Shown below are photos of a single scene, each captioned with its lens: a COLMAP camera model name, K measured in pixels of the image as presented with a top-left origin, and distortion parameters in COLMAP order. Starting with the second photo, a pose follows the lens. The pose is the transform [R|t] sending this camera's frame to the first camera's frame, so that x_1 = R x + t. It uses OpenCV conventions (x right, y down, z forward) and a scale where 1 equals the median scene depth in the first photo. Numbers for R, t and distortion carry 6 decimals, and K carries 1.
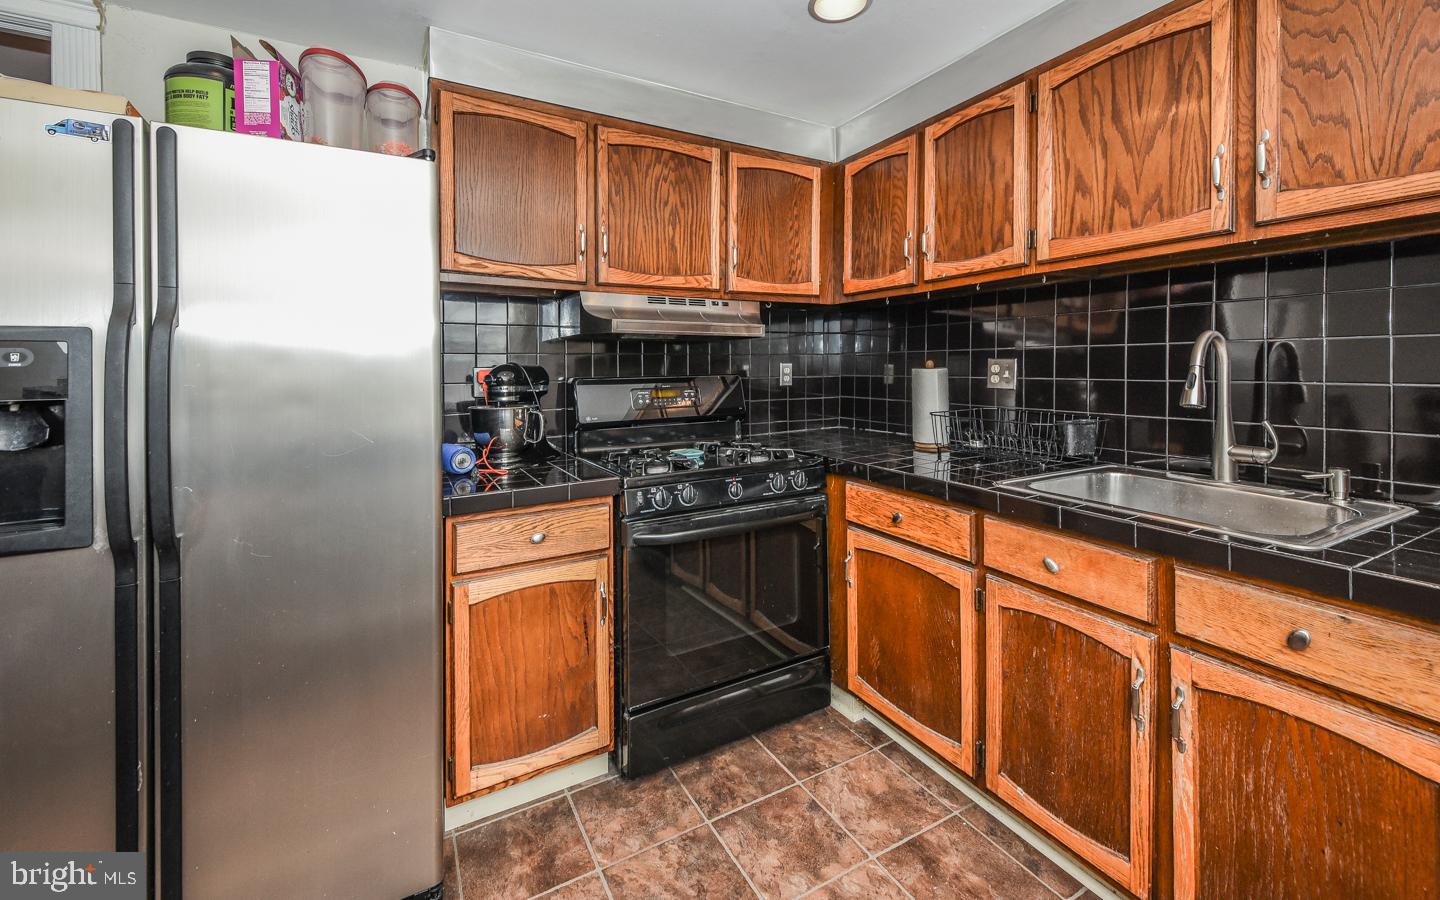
lens RADIAL K [[583.3, 0, 639.8], [0, 583.3, 381.6], [0, 0, 1]] dist [0.018868, -0.007108]
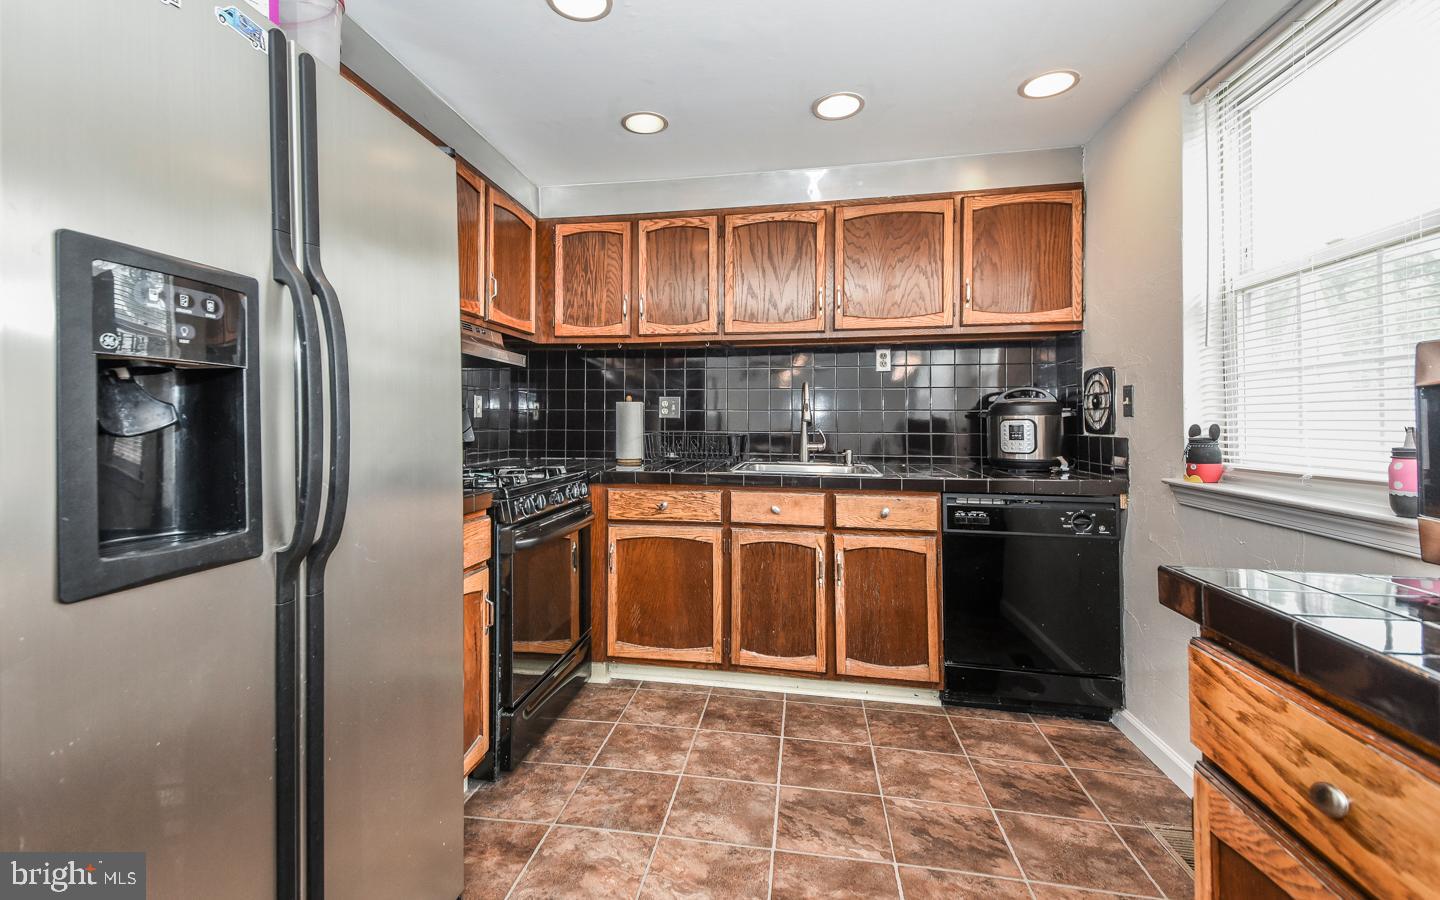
lens RADIAL K [[651.9, 0, 692.8], [0, 651.9, 421.0], [0, 0, 1]] dist [0.043962, -0.000147]
pose [[0.615144, 0.015825, 0.788256, -0.826789], [0.001966, 0.999765, -0.021606, 0.075504], [-0.788412, 0.014841, 0.614968, -0.001016]]
